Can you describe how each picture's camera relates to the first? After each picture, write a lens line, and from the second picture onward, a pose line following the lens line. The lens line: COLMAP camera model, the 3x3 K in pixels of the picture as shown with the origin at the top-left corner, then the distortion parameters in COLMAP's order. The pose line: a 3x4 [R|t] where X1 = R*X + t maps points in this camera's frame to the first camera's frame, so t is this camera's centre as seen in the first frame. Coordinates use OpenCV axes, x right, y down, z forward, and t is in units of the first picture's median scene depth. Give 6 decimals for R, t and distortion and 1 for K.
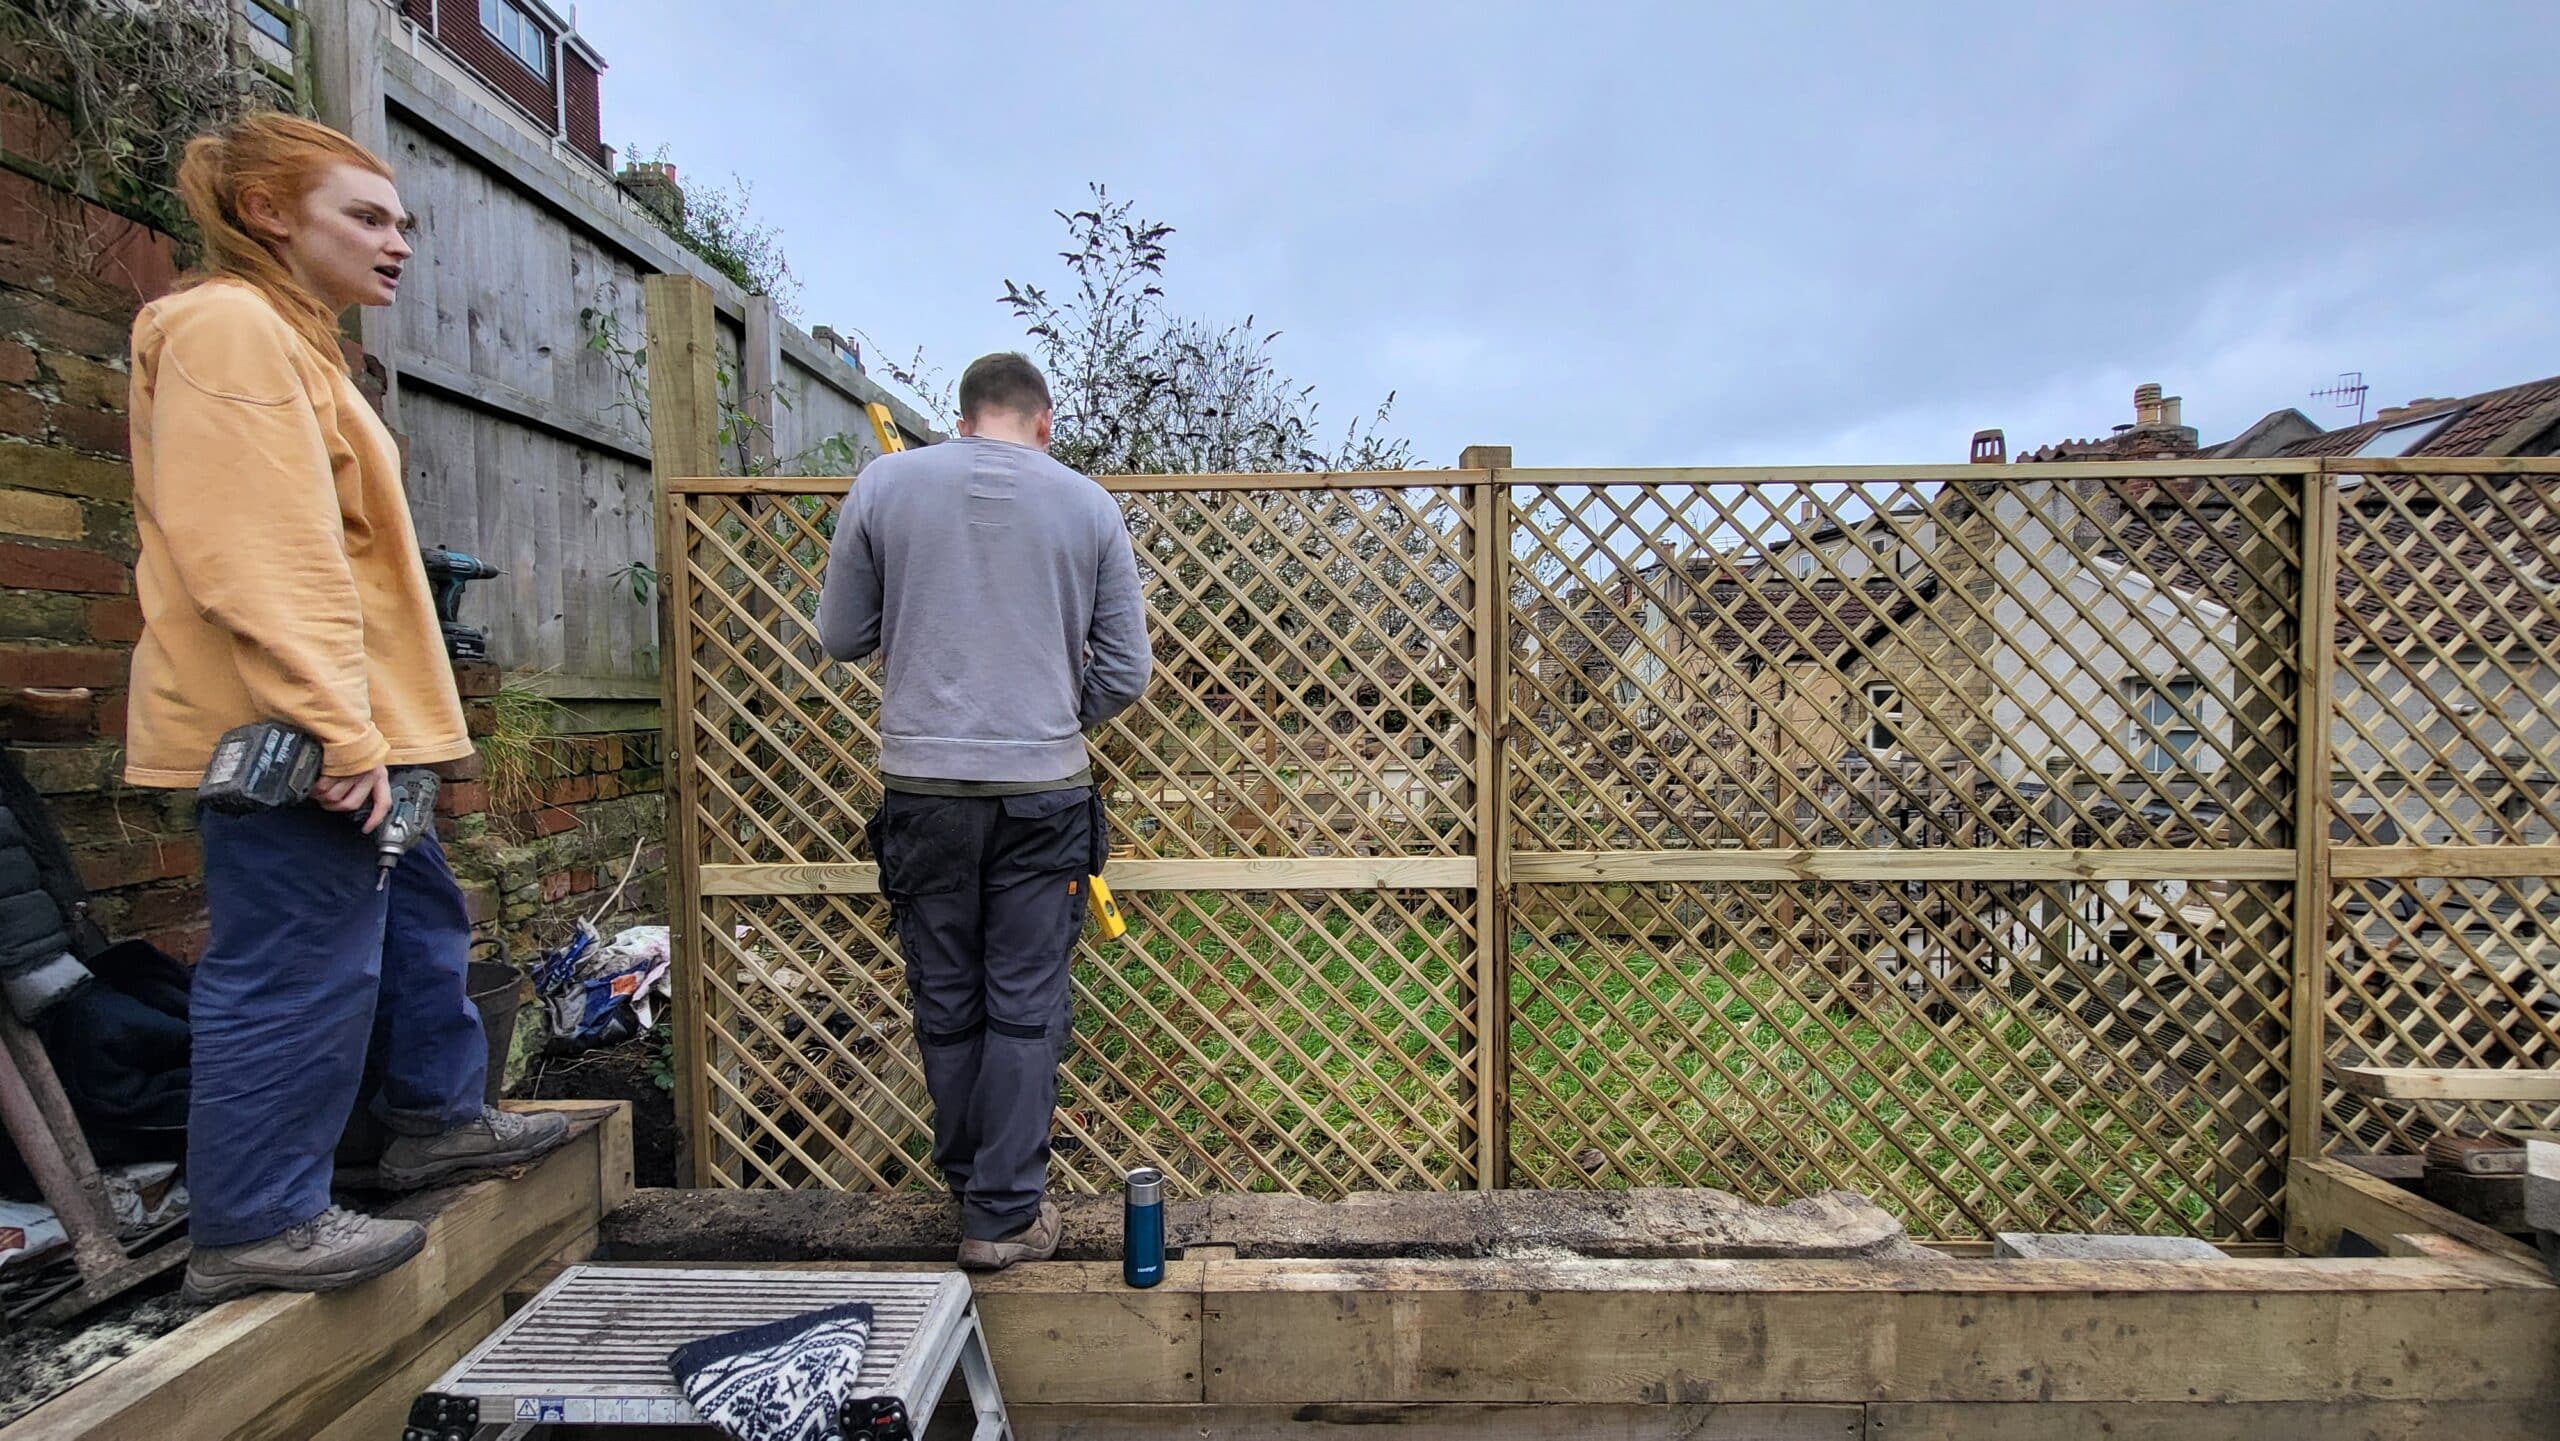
lens RADIAL K [[1001.5, 0, 1255.8], [0, 1001.5, 736.2], [0, 0, 1]] dist [0.004809, -0.002916]
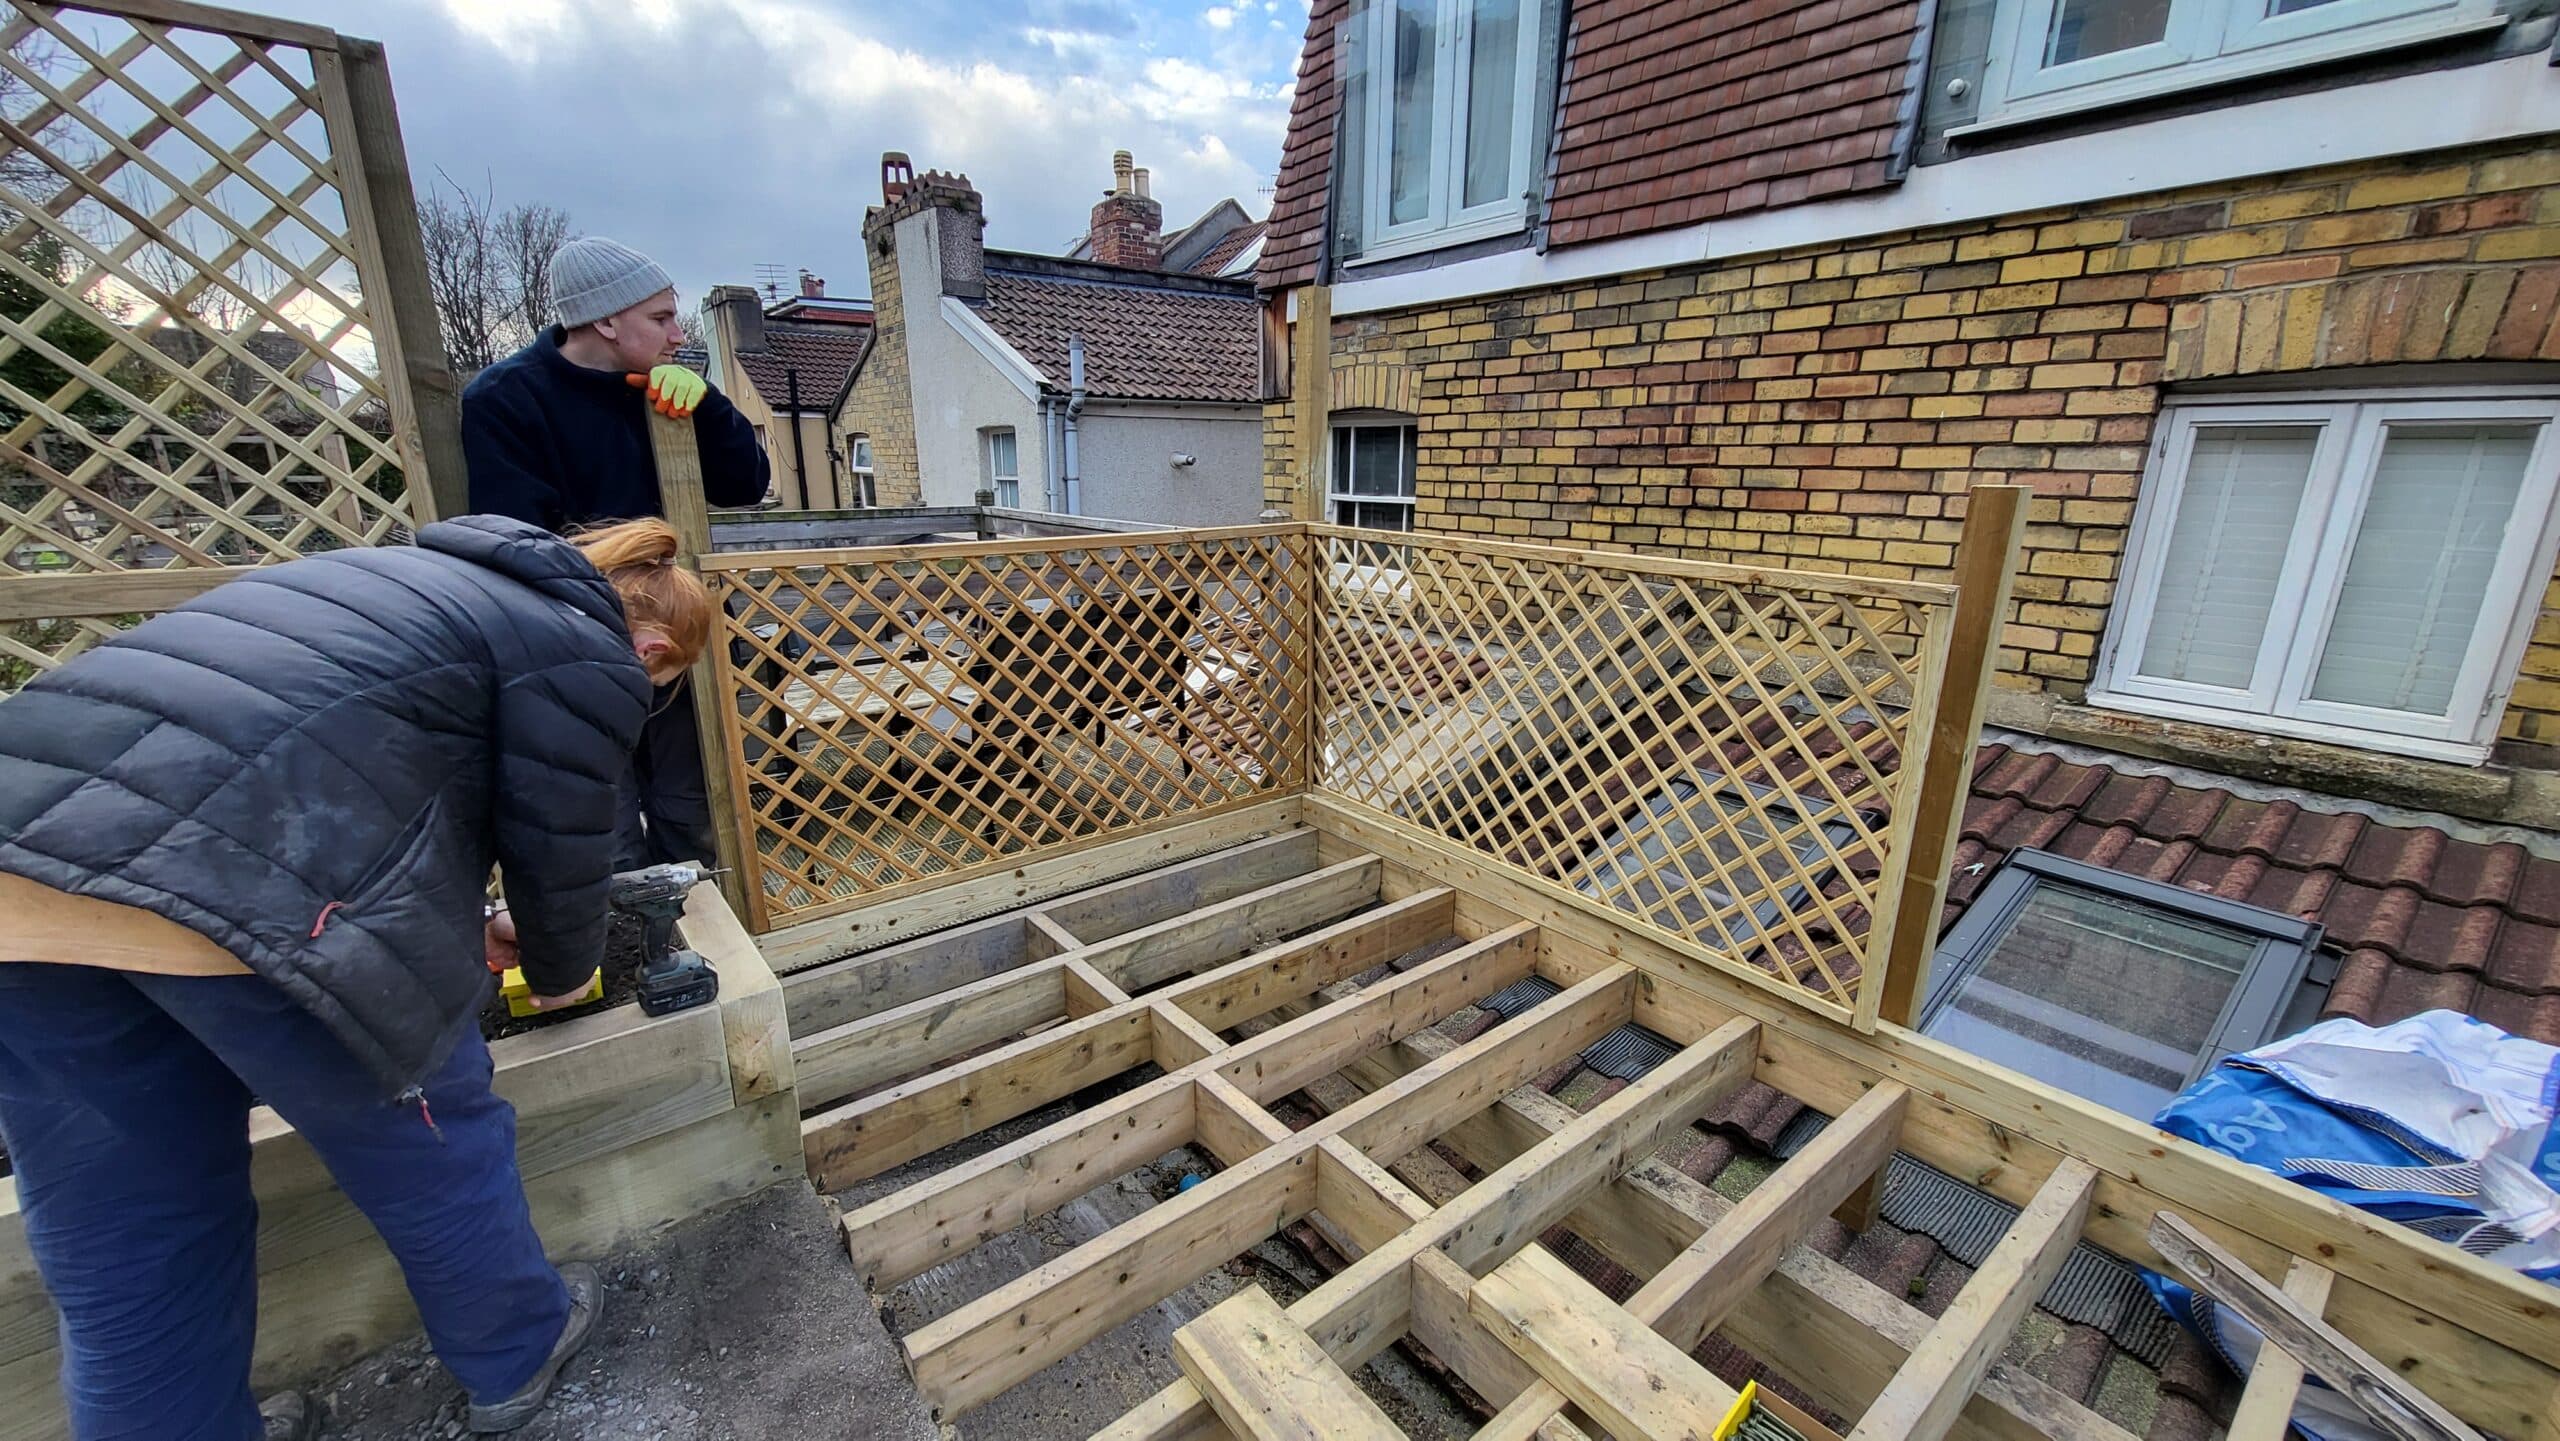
lens RADIAL K [[1001.5, 0, 1260.7], [0, 1001.5, 739.5], [0, 0, 1]] dist [0.004809, -0.002916]
pose [[0.784331, -0.159470, 0.599495, 1.883514], [0.018612, 0.972008, 0.234210, 0.071873], [-0.620063, -0.172540, 0.765344, -0.104232]]
